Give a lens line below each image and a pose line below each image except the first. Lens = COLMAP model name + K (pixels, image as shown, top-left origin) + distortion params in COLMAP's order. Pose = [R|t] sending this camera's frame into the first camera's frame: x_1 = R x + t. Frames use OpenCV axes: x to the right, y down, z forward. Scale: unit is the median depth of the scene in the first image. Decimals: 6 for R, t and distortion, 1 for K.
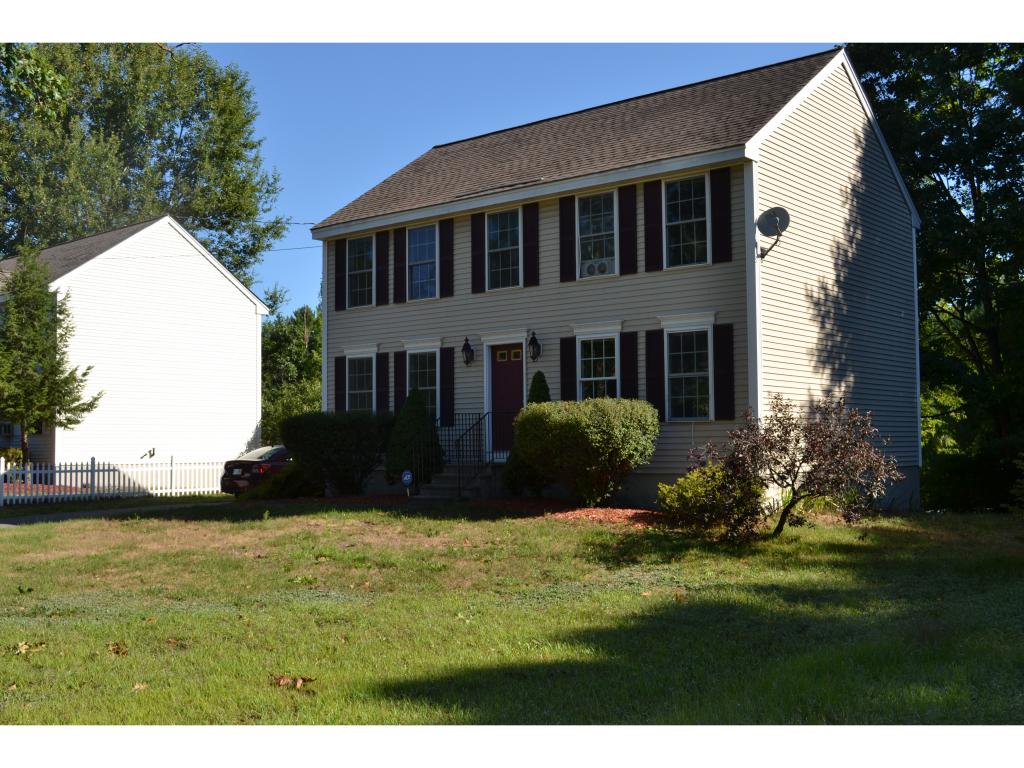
lens RADIAL K [[1053.0, 0, 513.3], [0, 1053.0, 381.4], [0, 0, 1]] dist [-0.001749, 0.000000]
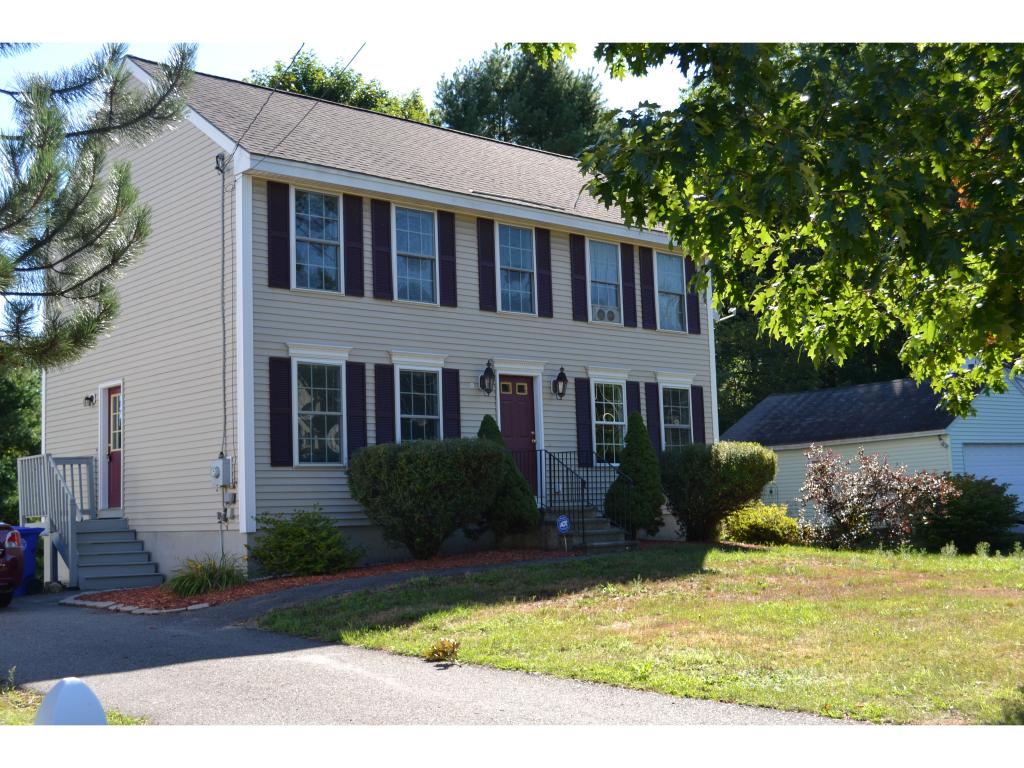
lens RADIAL K [[1270.7, 0, 514.5], [0, 1270.7, 385.0], [0, 0, 1]] dist [-0.044207, 0.000000]
pose [[0.155290, 0.086100, 0.984110, -1.006152], [-0.044492, 0.995793, -0.080101, 0.055969], [-0.986866, -0.031346, 0.158468, 0.783484]]
